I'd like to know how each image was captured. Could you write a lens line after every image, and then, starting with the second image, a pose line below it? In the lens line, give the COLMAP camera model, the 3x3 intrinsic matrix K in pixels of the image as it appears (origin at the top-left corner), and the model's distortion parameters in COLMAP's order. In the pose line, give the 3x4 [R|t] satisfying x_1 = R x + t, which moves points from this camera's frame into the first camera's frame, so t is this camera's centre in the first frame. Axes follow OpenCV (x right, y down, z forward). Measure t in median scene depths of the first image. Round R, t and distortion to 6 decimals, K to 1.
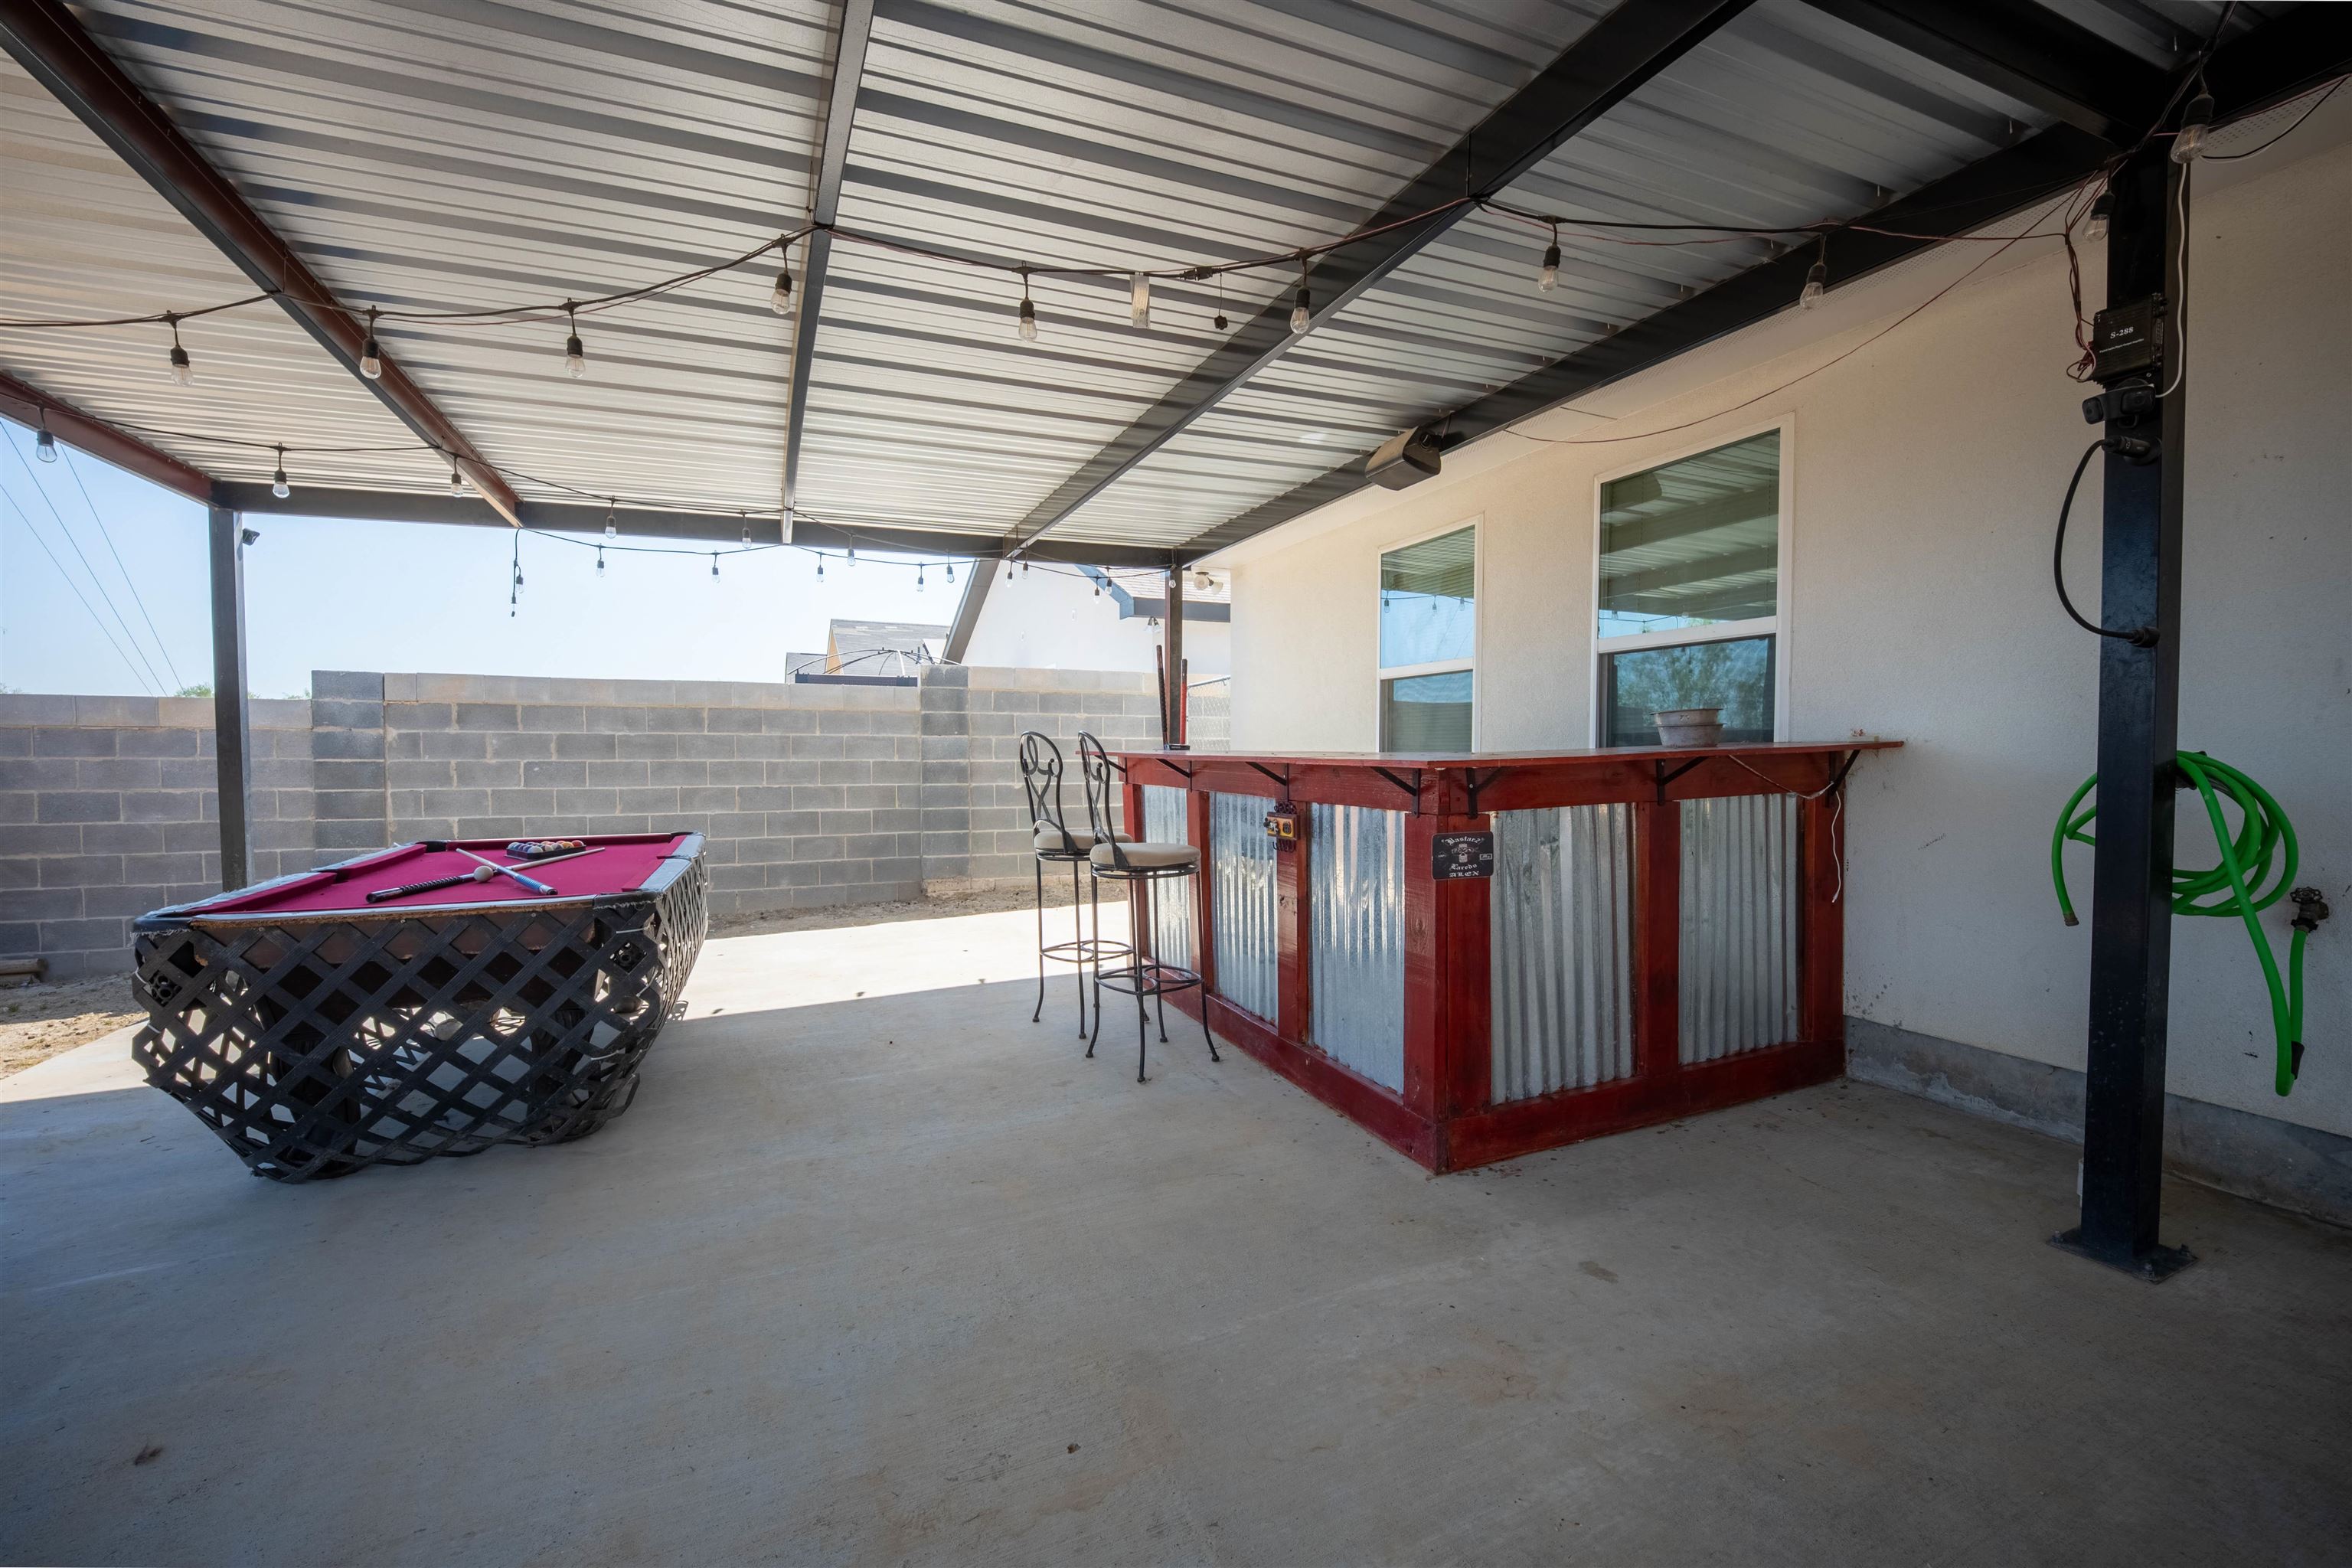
lens RADIAL K [[995.1, 0, 1157.2], [0, 995.1, 788.2], [0, 0, 1]] dist [-0.007037, -0.001506]
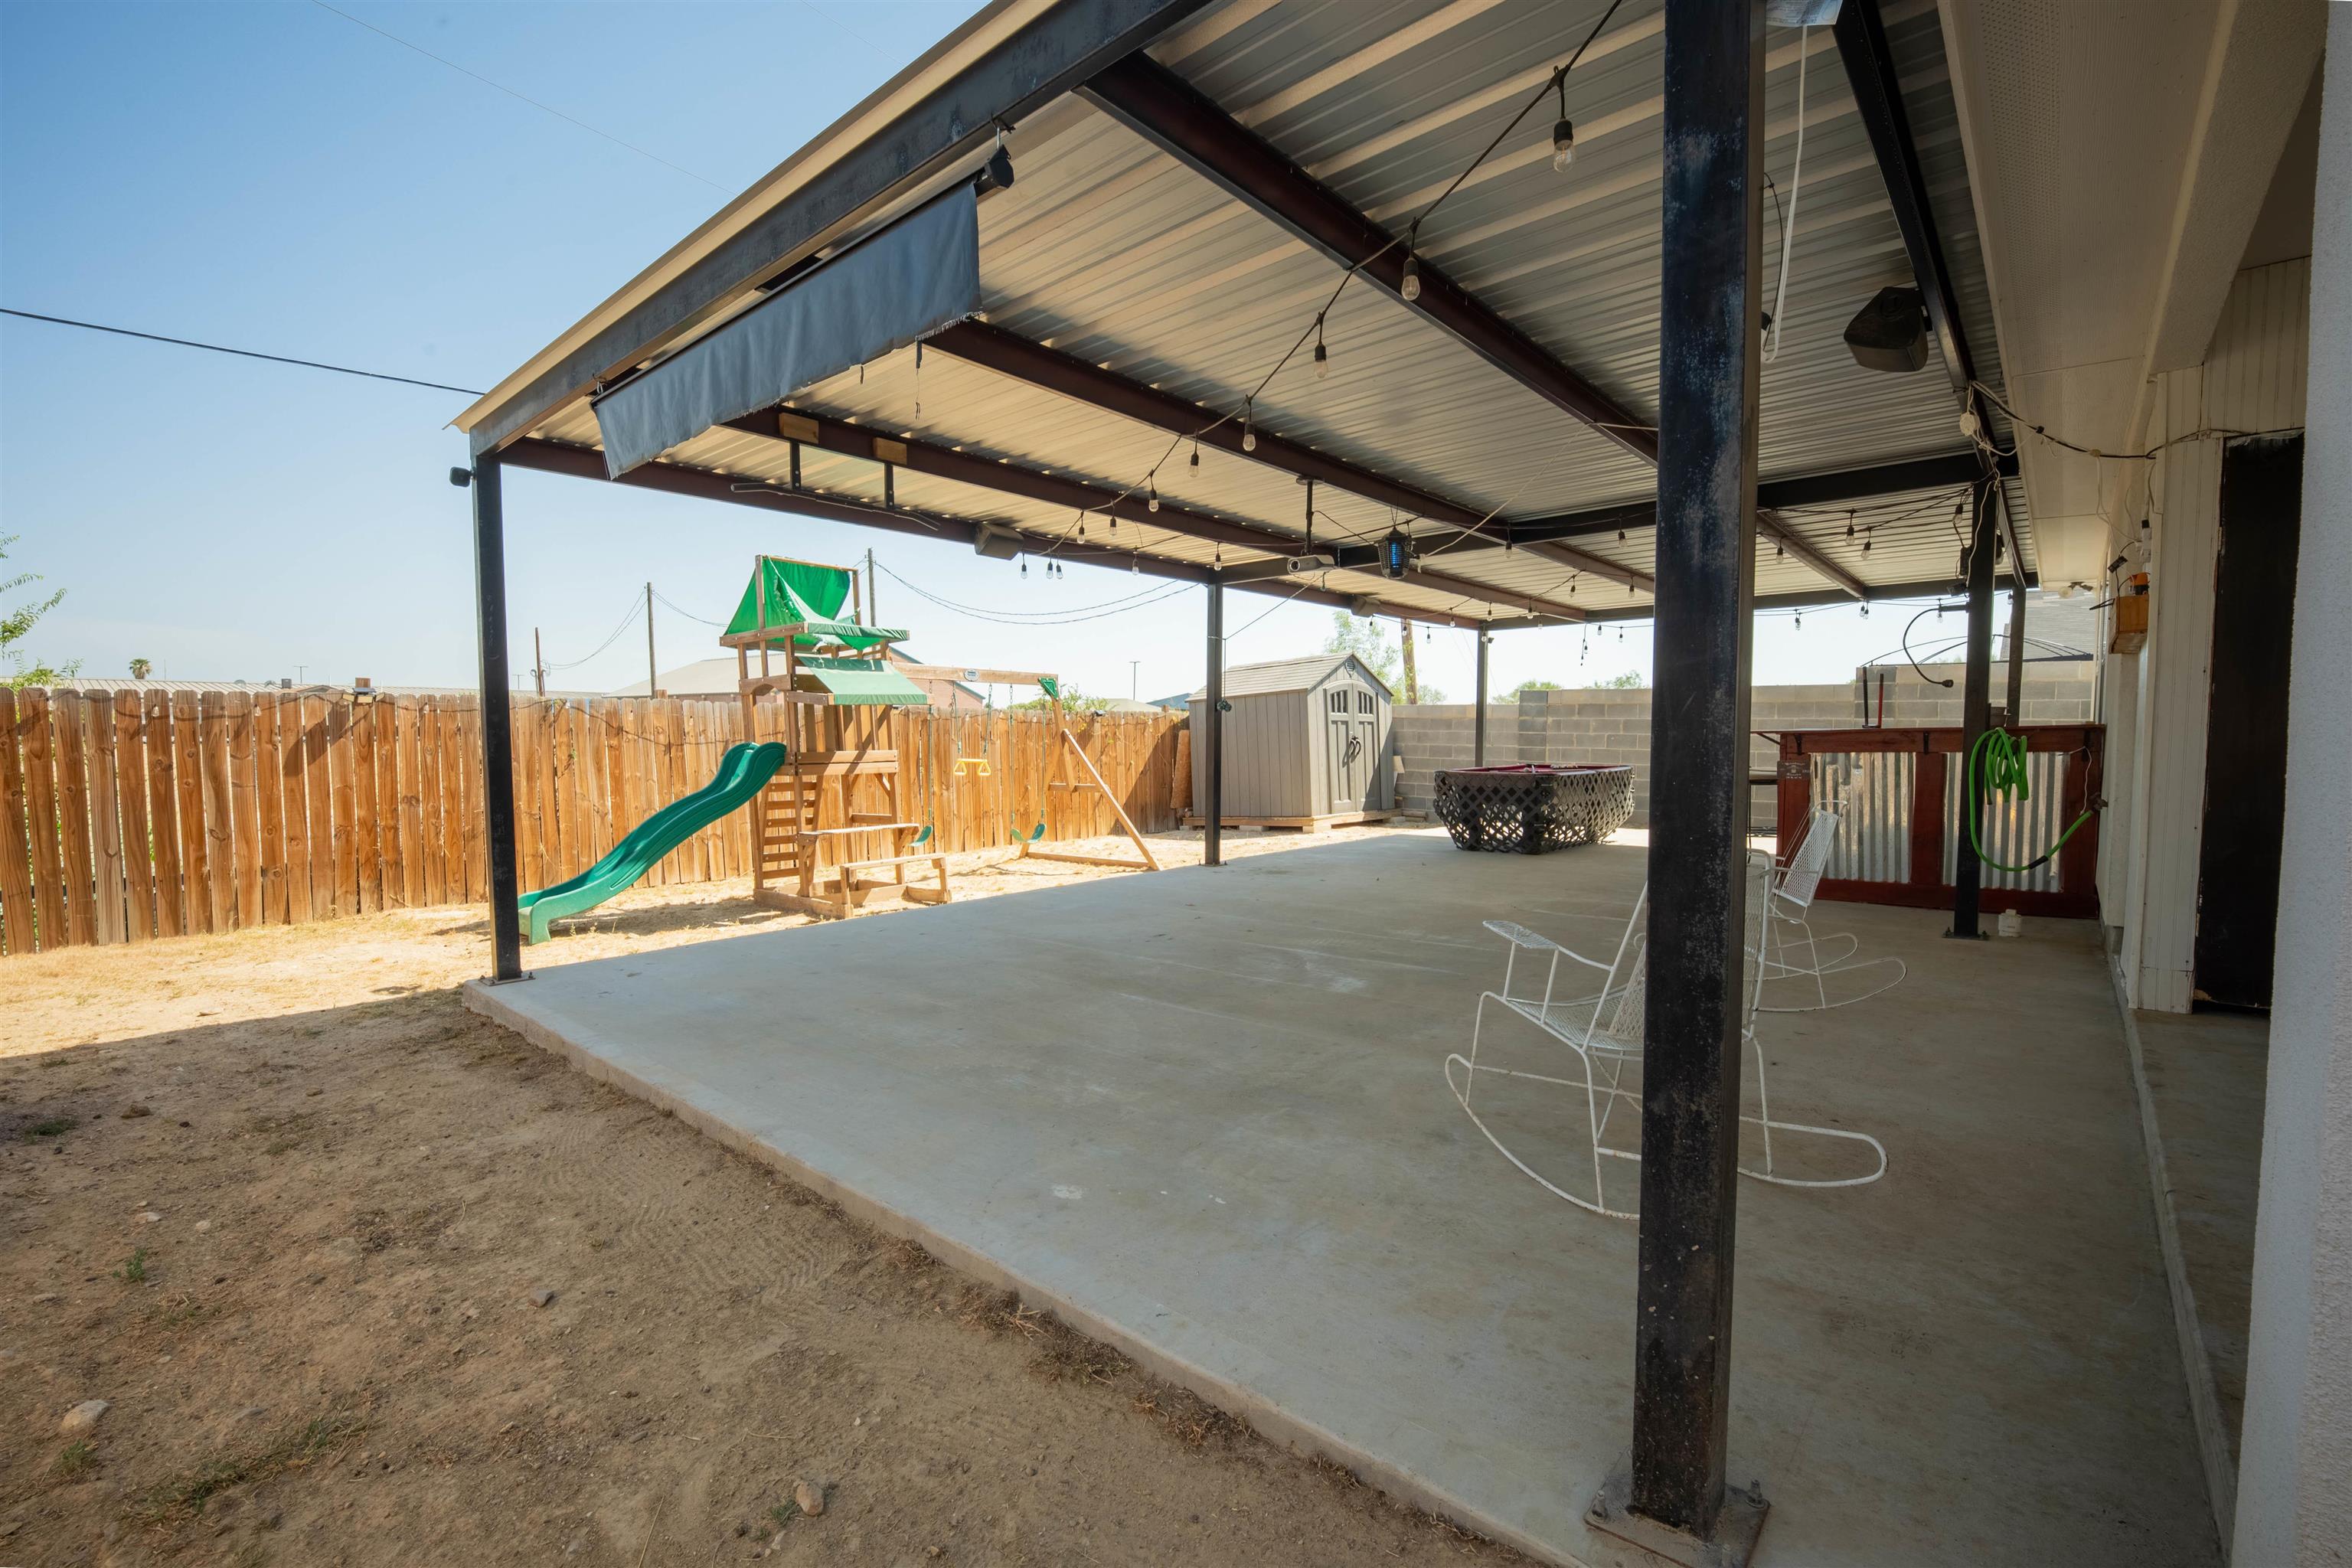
lens RADIAL K [[995.1, 0, 1151.7], [0, 995.1, 793.1], [0, 0, 1]] dist [-0.007037, -0.001506]
pose [[0.419353, 0.061397, -0.905745, 0.783141], [-0.038739, 0.998012, 0.049715, 0.027010], [0.906997, 0.014239, 0.420897, -0.633543]]
